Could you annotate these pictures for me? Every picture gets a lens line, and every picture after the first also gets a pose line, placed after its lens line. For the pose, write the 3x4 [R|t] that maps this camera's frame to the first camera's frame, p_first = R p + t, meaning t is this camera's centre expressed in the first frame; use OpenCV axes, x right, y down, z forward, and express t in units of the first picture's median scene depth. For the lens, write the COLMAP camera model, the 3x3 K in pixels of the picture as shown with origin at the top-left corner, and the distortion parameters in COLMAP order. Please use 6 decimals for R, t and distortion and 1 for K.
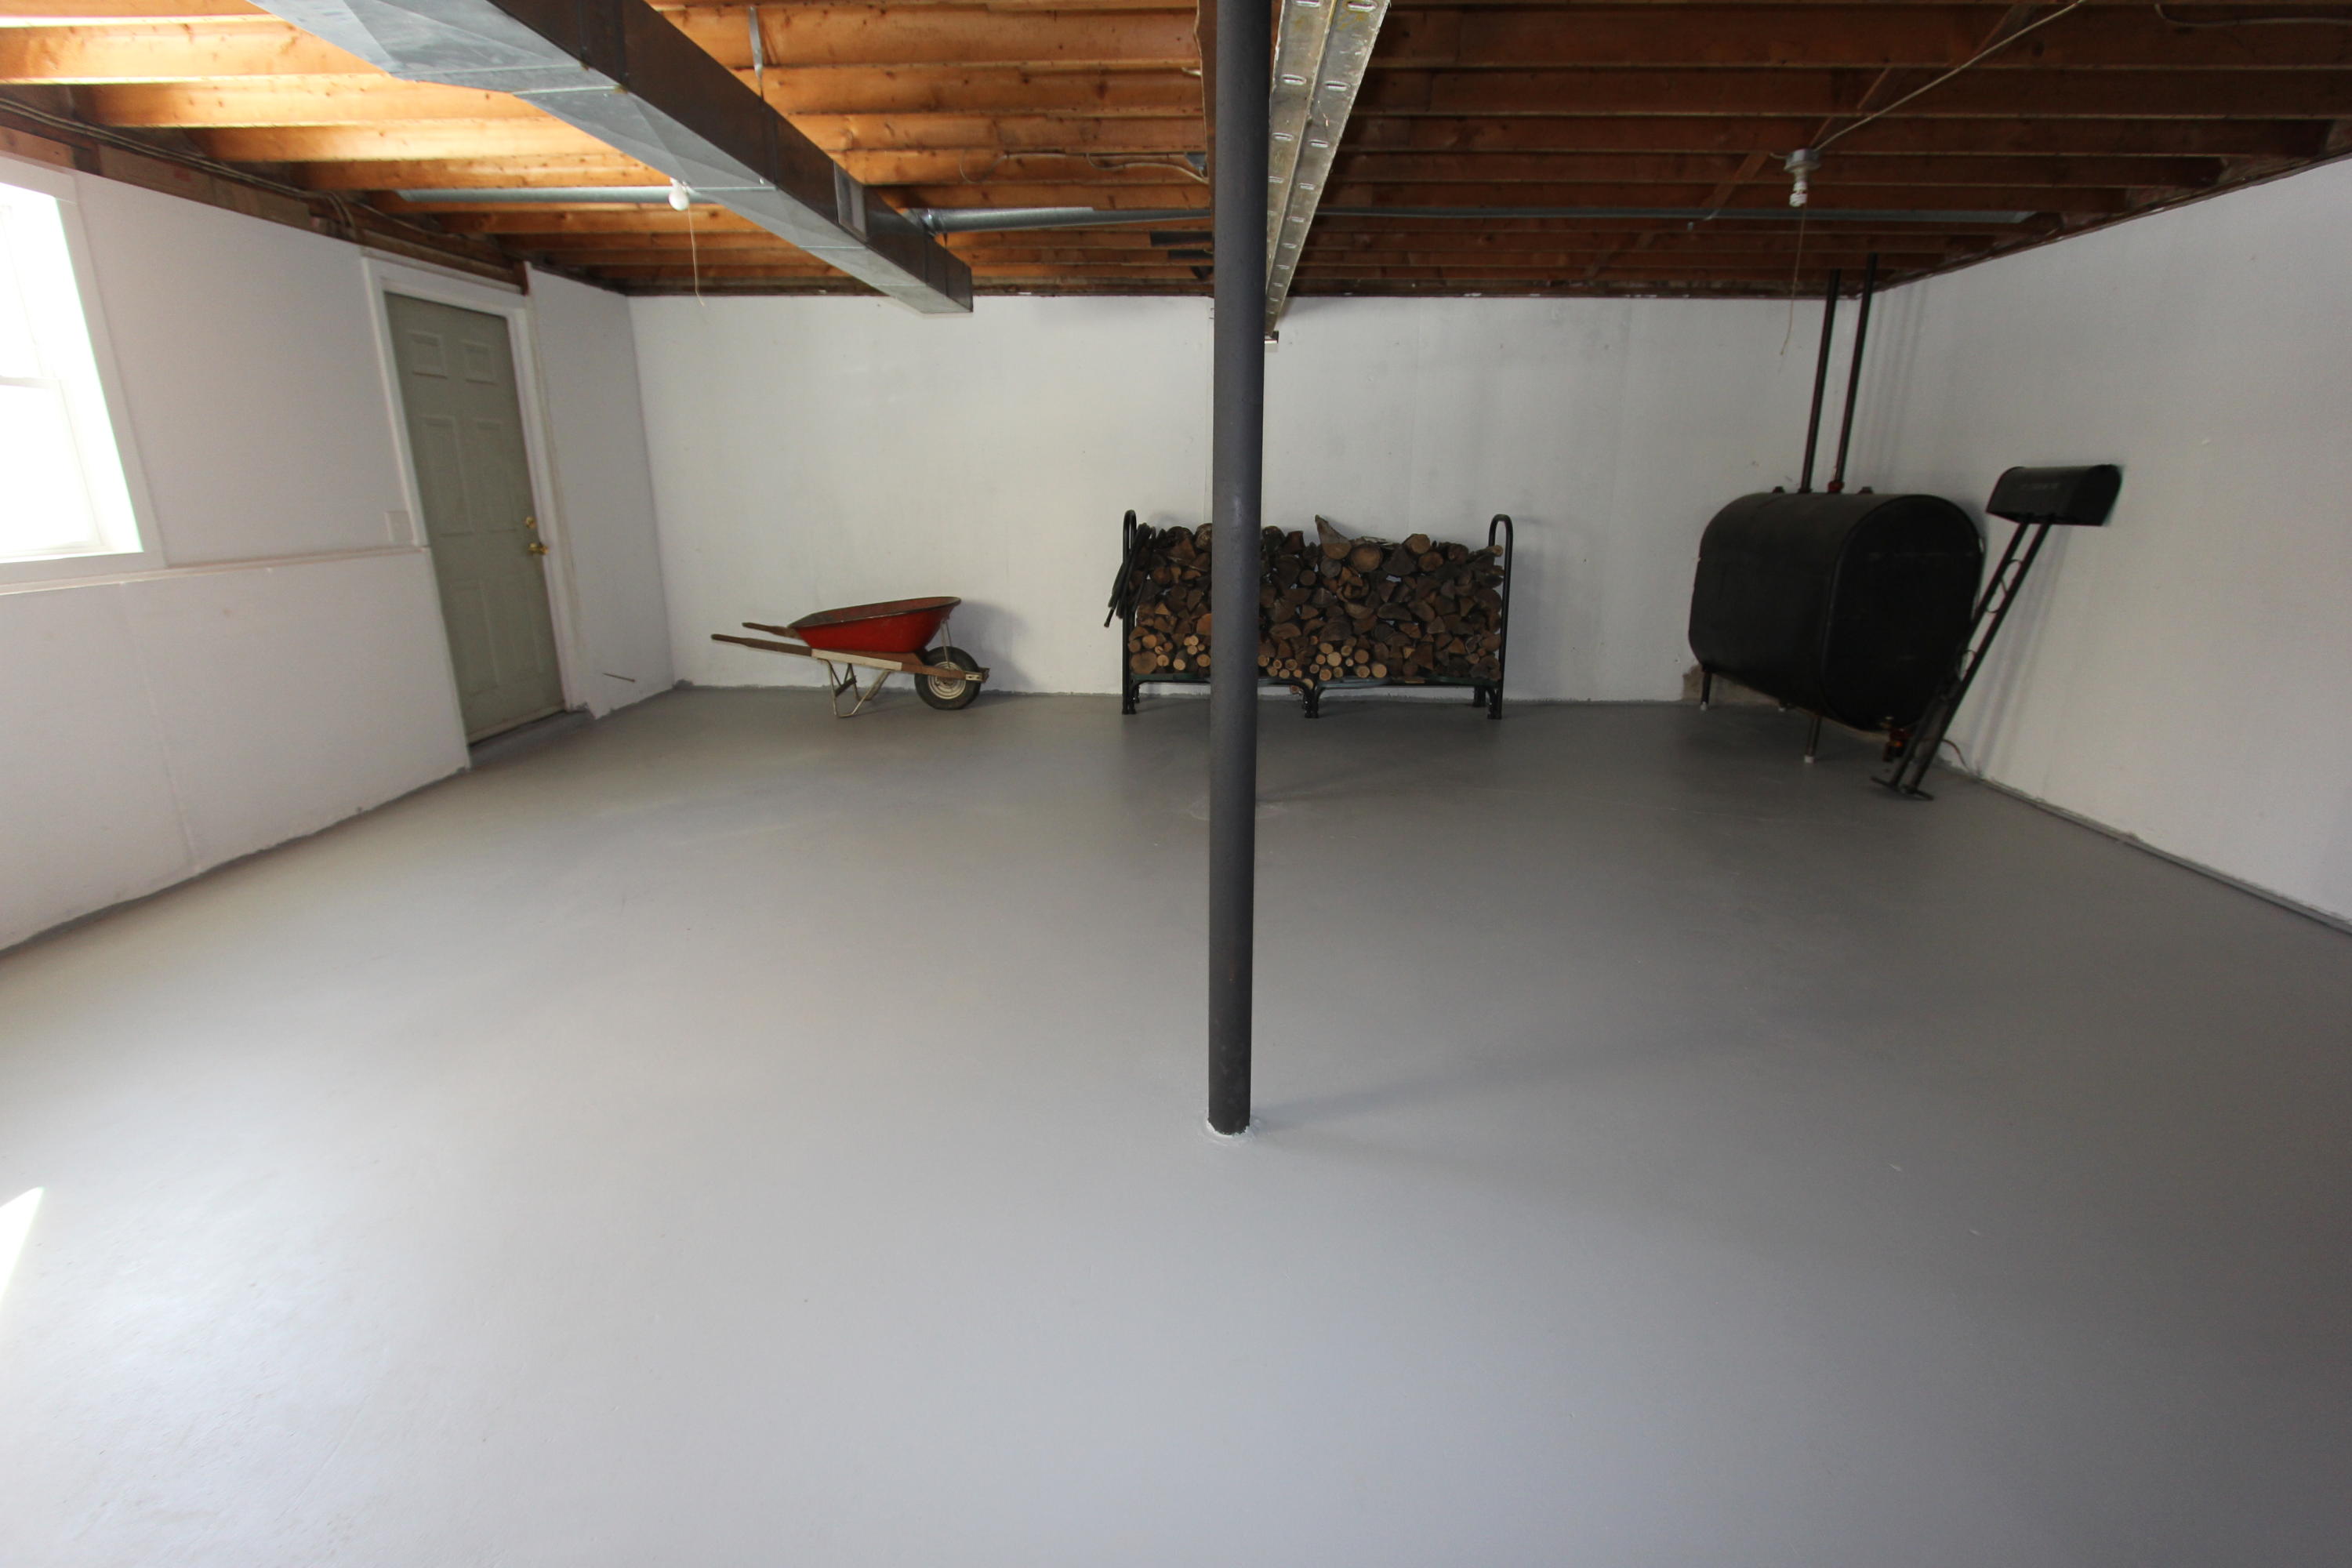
lens RADIAL K [[1094.8, 0, 1184.8], [0, 1094.8, 811.4], [0, 0, 1]] dist [-0.028783, 0.006737]
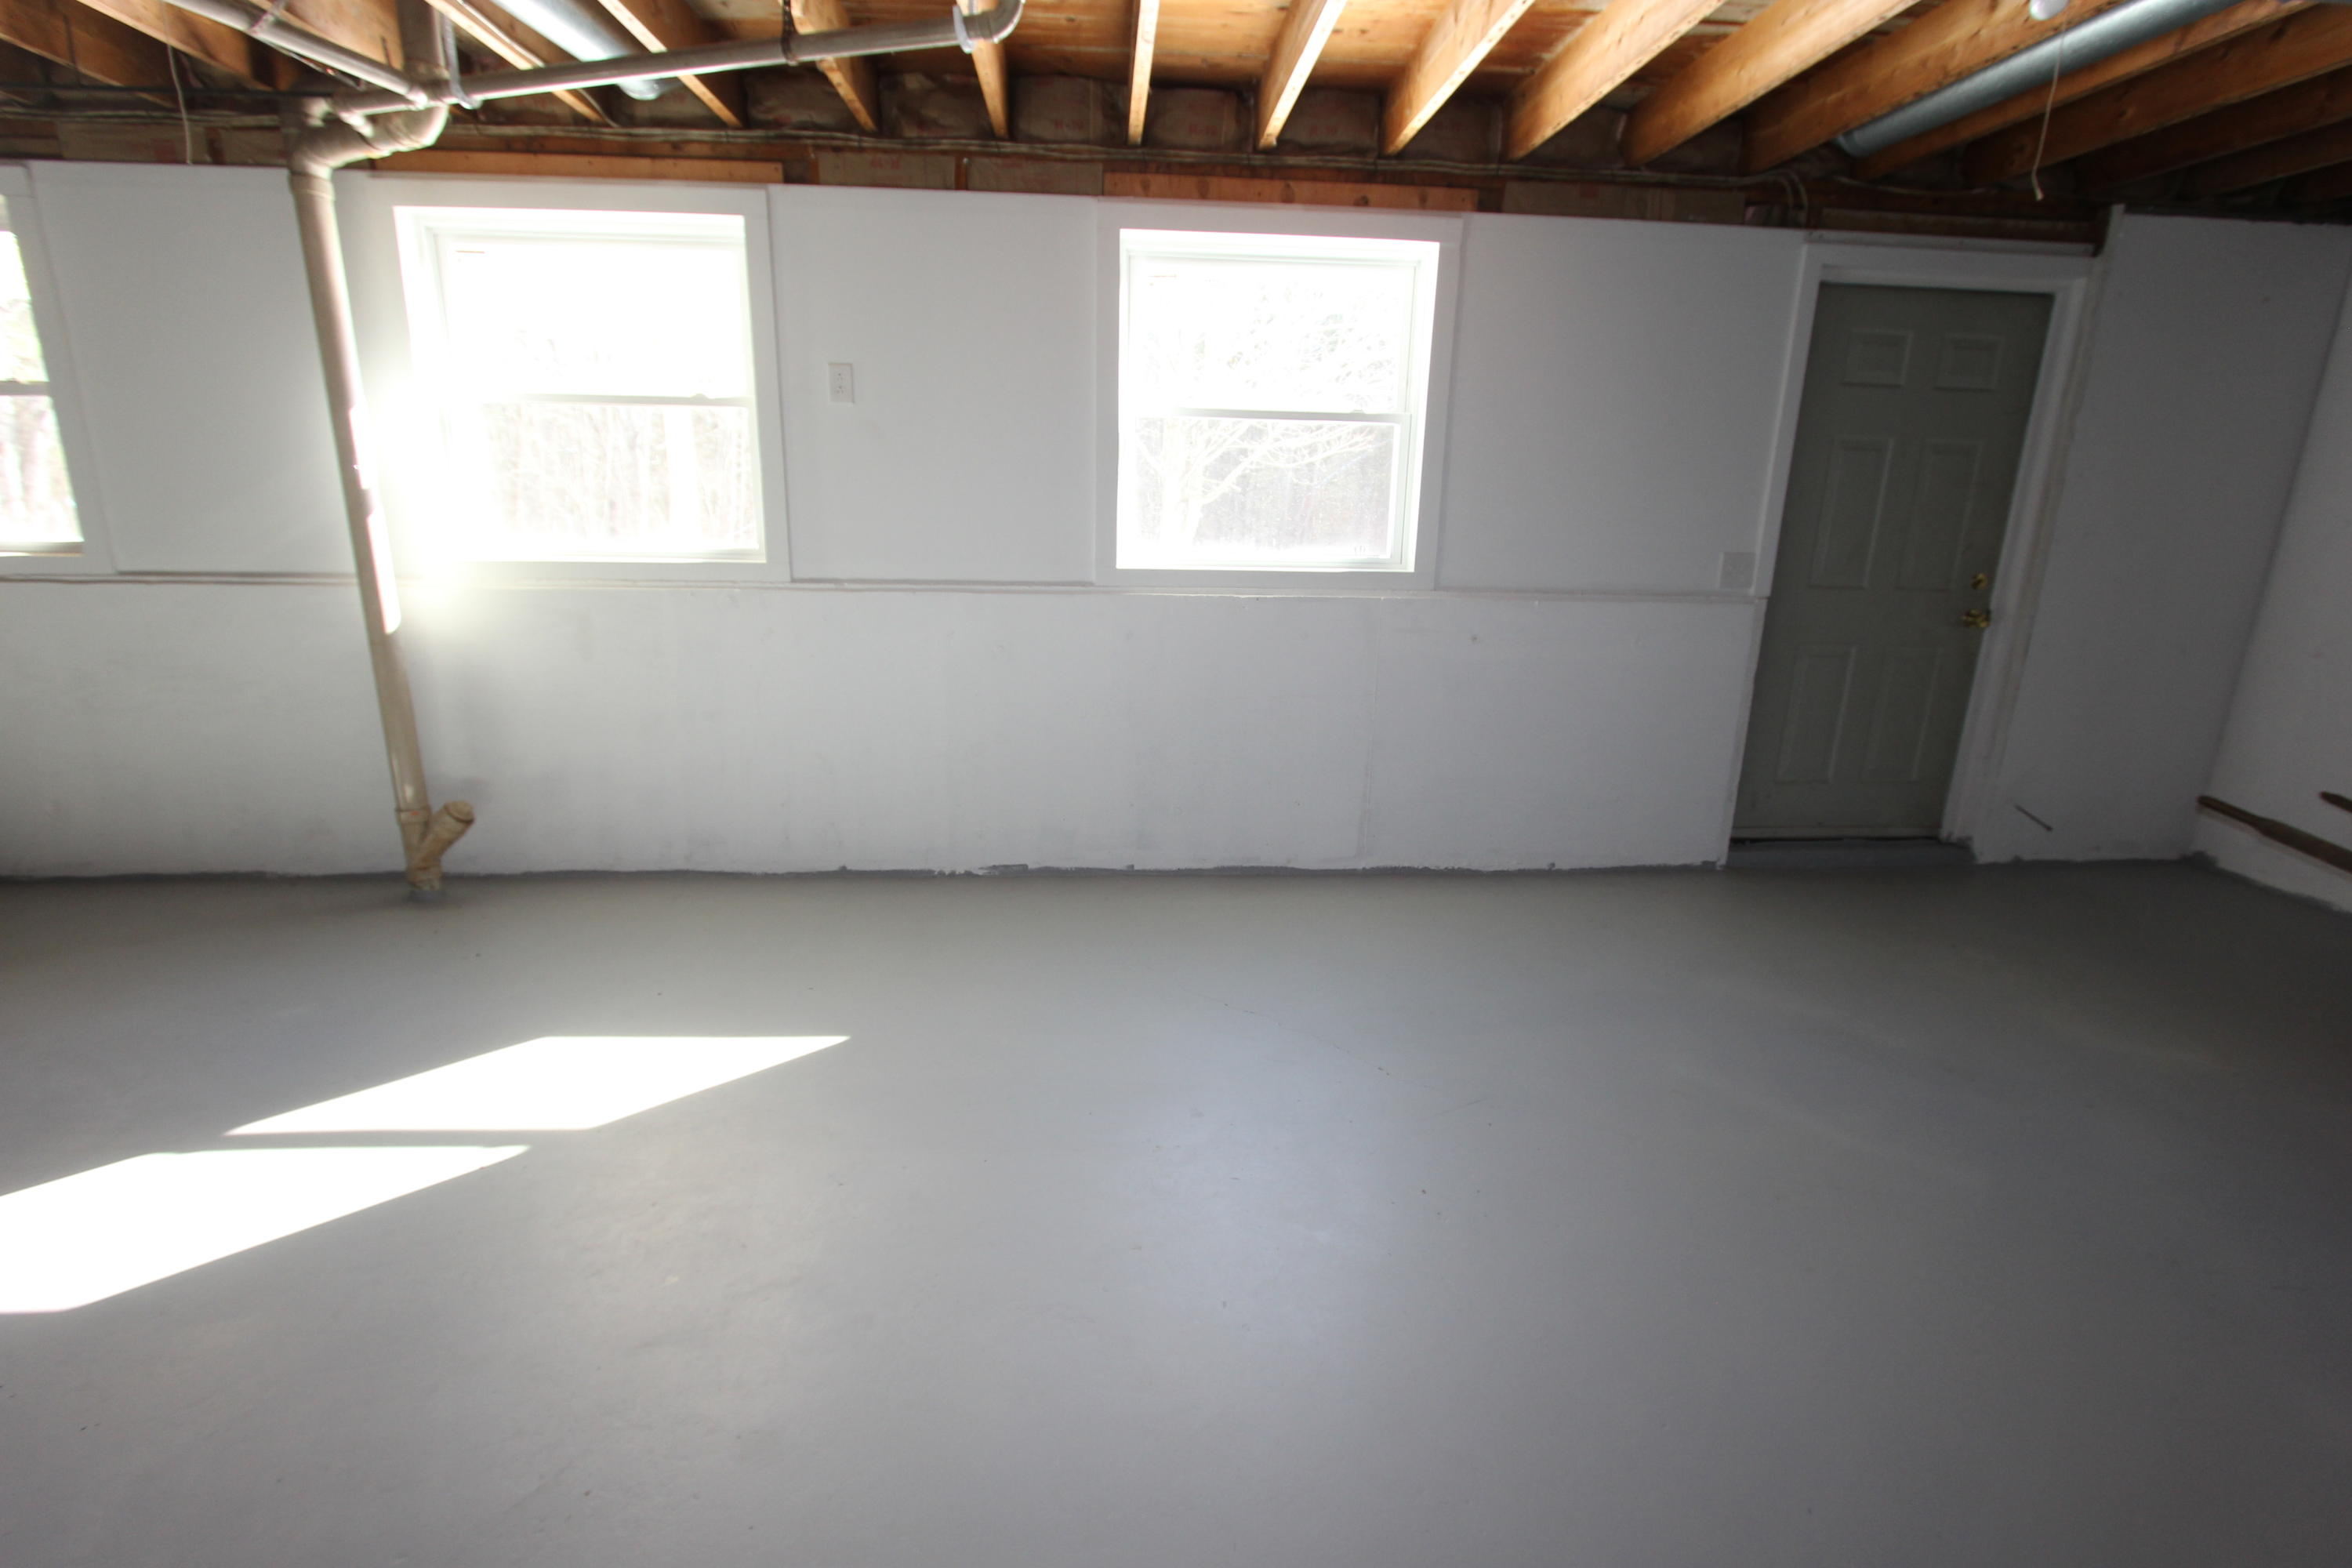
lens RADIAL K [[1094.8, 0, 1184.8], [0, 1094.8, 811.4], [0, 0, 1]] dist [-0.028783, 0.006737]
pose [[0.112292, 0.277077, -0.954263, 0.072525], [-0.309578, 0.922297, 0.231366, -0.149638], [0.944220, 0.269438, 0.189344, 0.472331]]
